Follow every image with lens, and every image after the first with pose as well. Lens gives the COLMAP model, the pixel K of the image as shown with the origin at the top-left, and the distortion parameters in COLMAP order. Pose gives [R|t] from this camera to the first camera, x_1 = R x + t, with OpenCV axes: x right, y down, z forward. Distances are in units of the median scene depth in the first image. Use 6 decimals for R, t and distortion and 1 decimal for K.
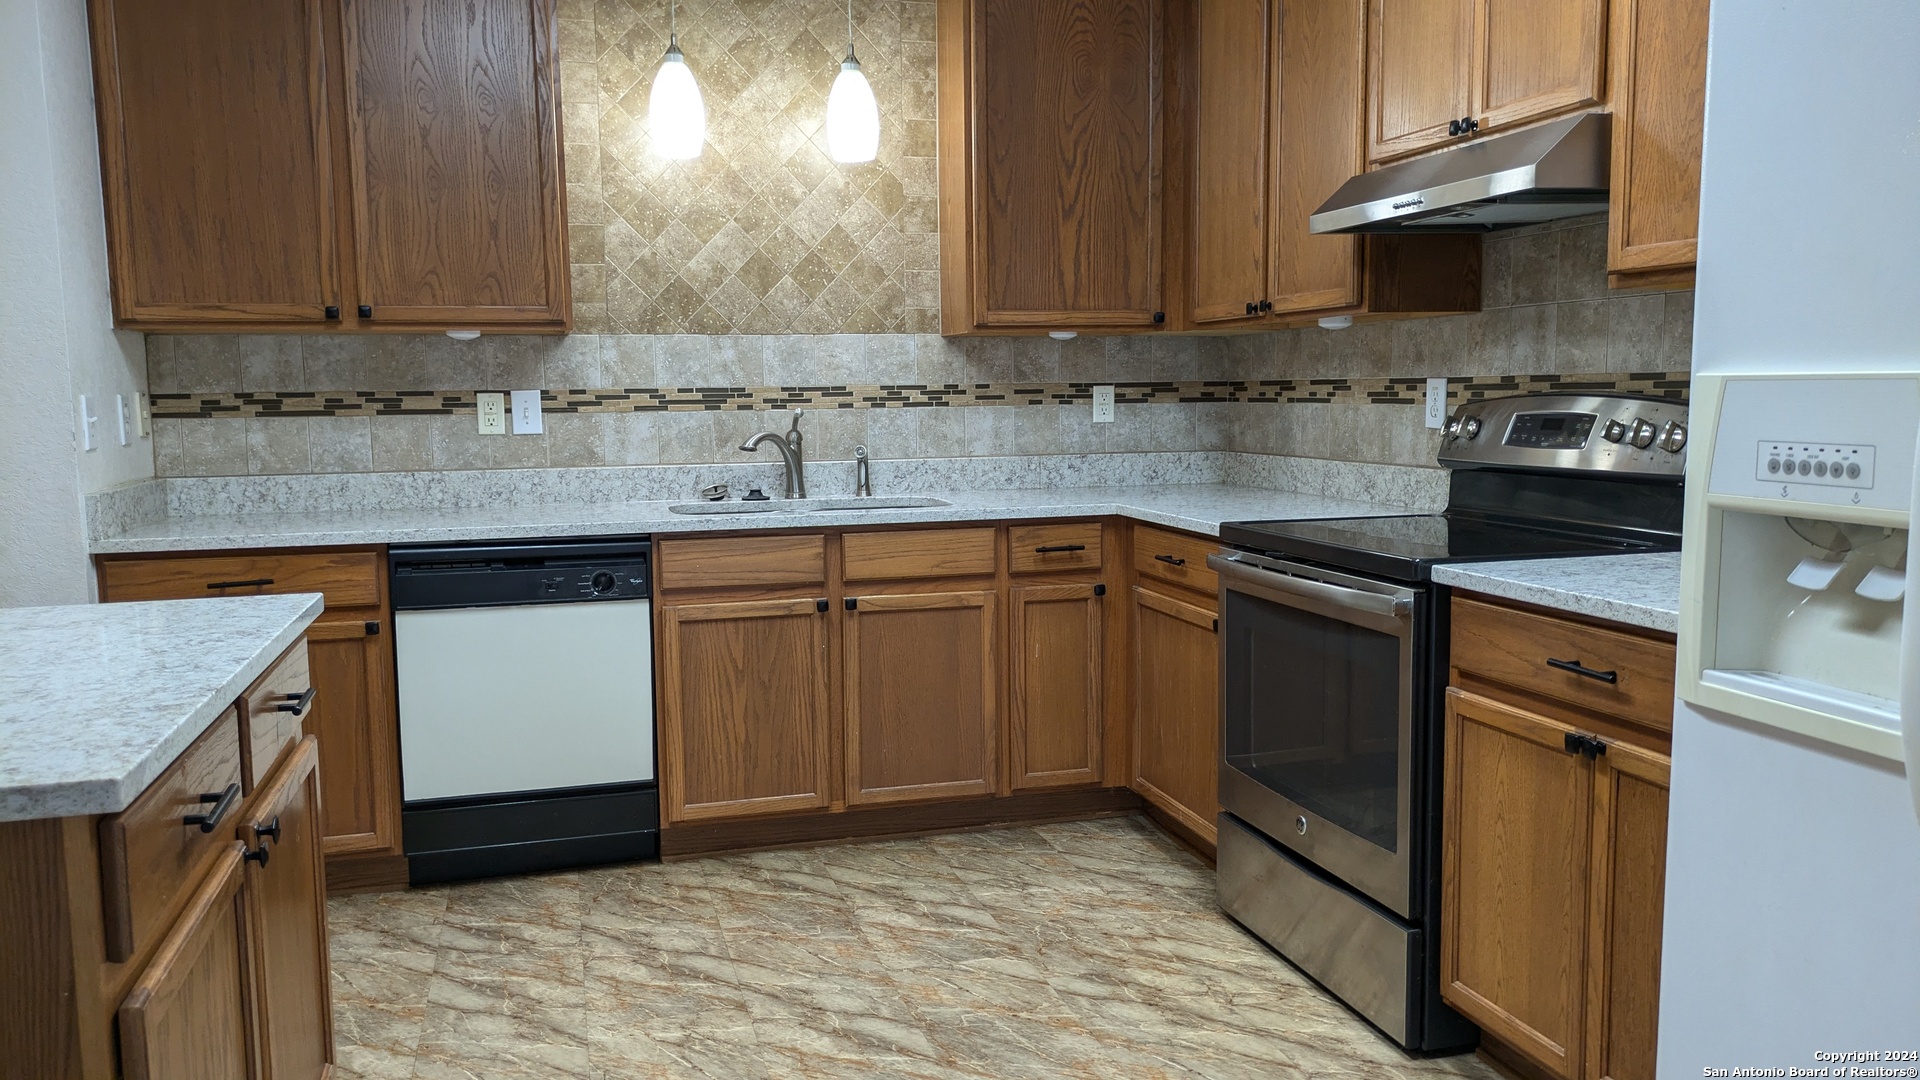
lens RADIAL K [[1419.2, 0, 945.0], [0, 1419.2, 552.4], [0, 0, 1]] dist [0.049253, -0.045212]
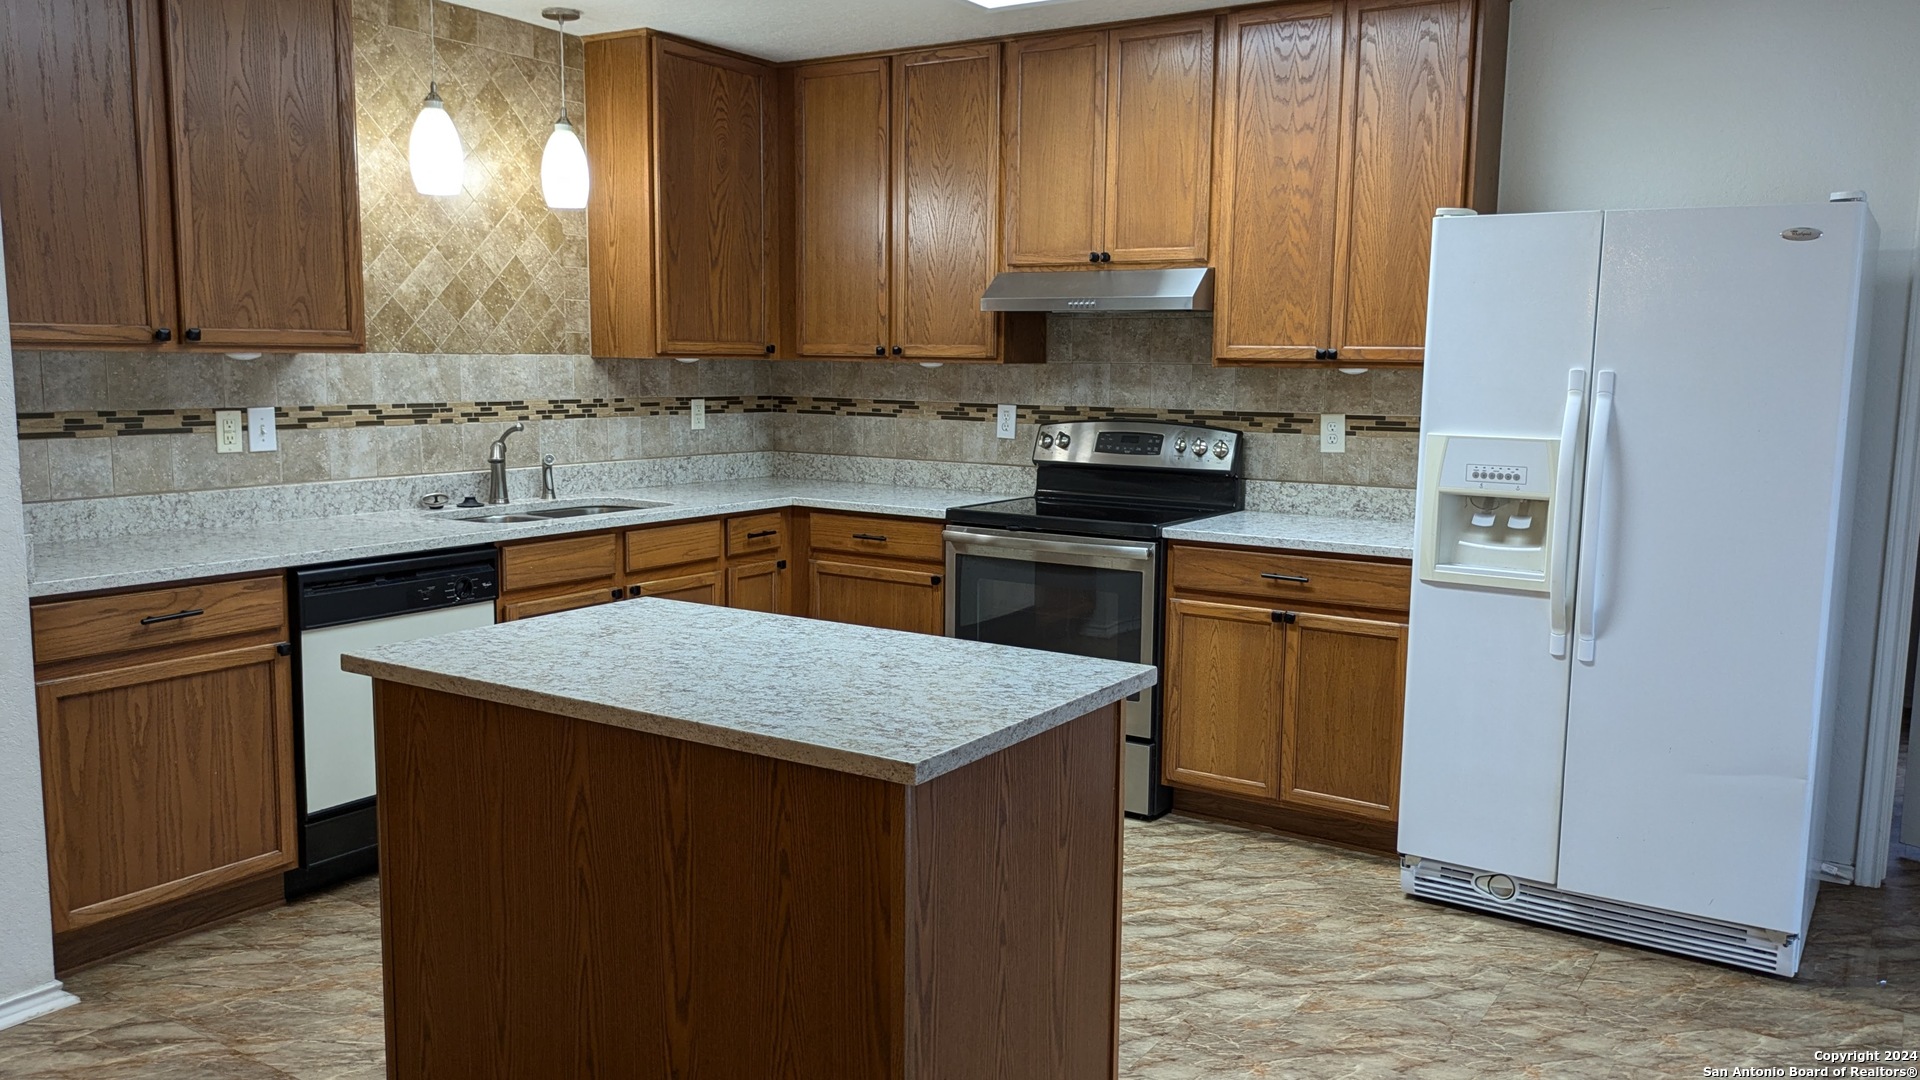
lens RADIAL K [[1419.2, 0, 978.9], [0, 1419.2, 546.5], [0, 0, 1]] dist [0.049253, -0.045212]
pose [[0.754637, -0.064429, 0.652972, -0.661248], [0.053504, 0.997896, 0.036628, -0.030358], [-0.653958, 0.007295, 0.756496, -0.100741]]
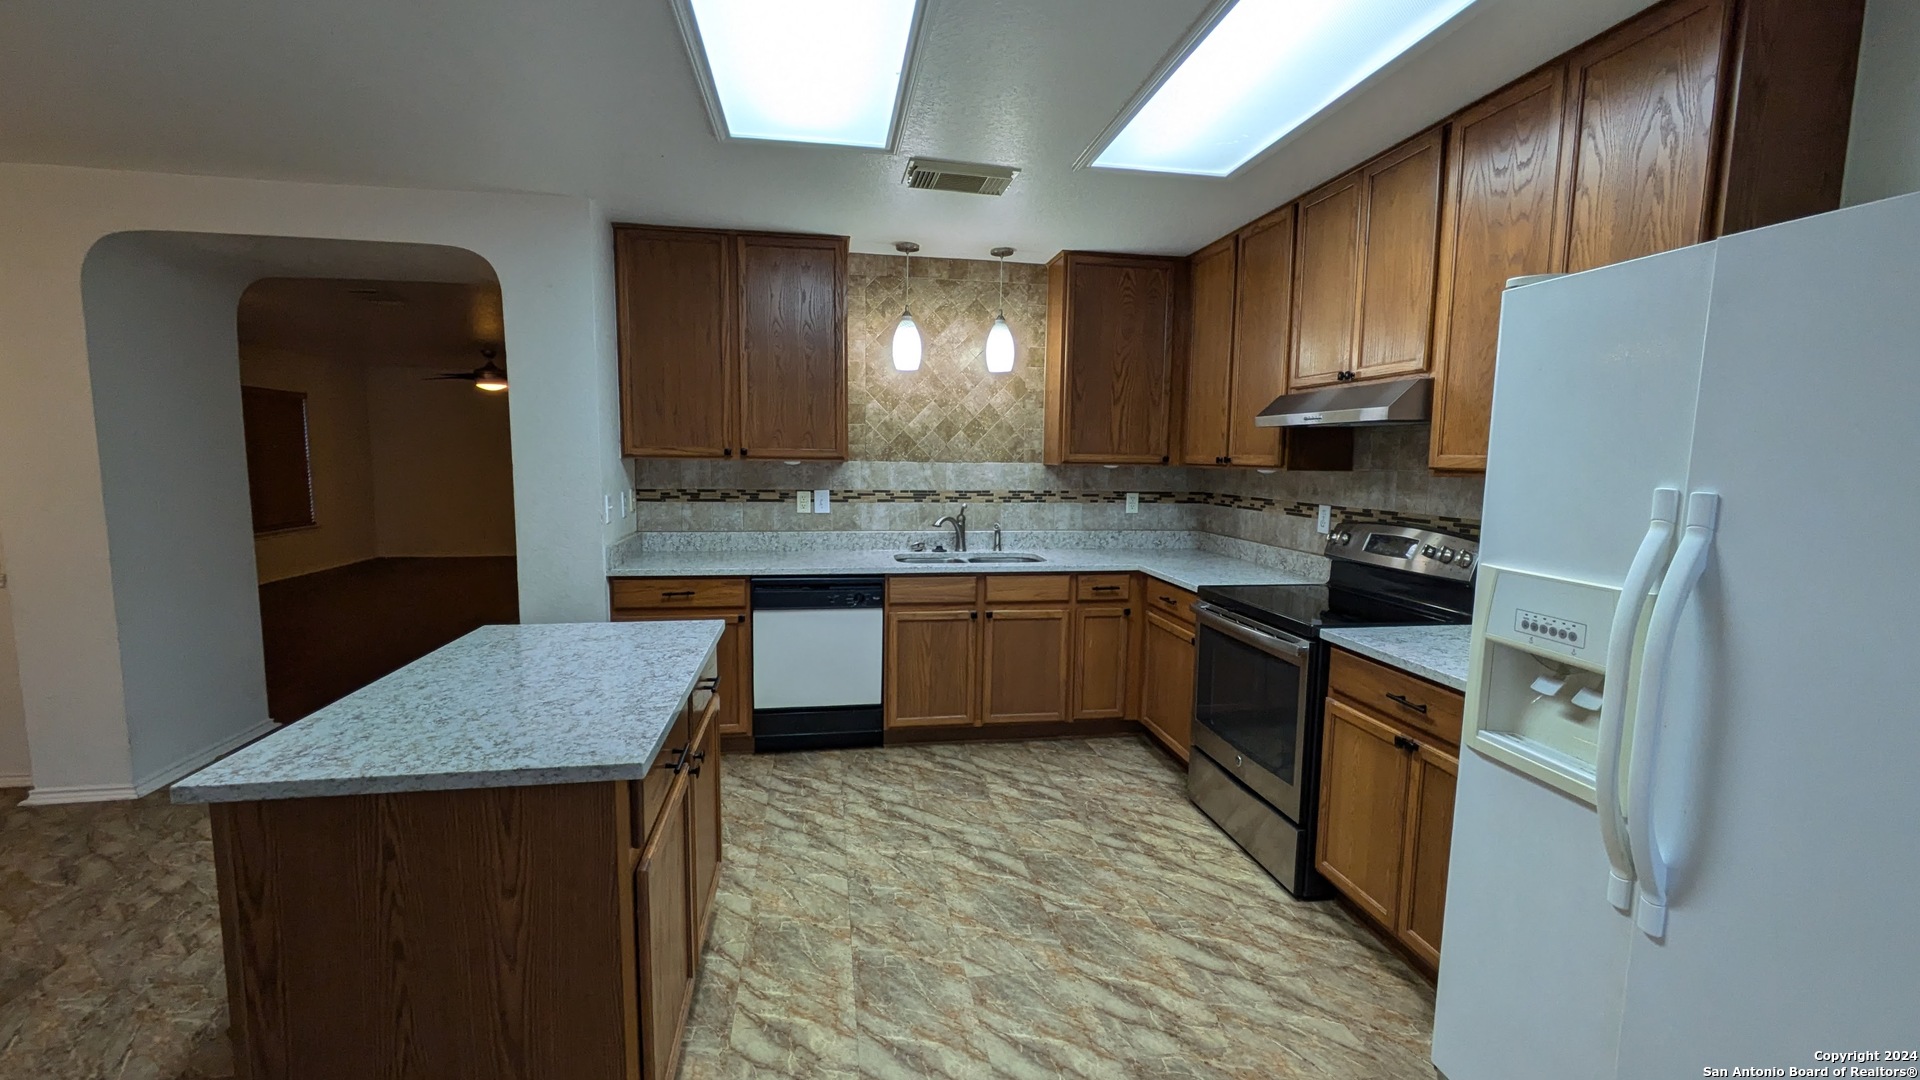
lens RADIAL K [[783.0, 0, 950.8], [0, 783.0, 543.4], [0, 0, 1]] dist [0.000390, 0.002076]
pose [[0.993657, 0.038487, -0.105666, -0.013220], [-0.038858, 0.999244, -0.001454, -0.055206], [0.105530, 0.005551, 0.994401, -0.017495]]
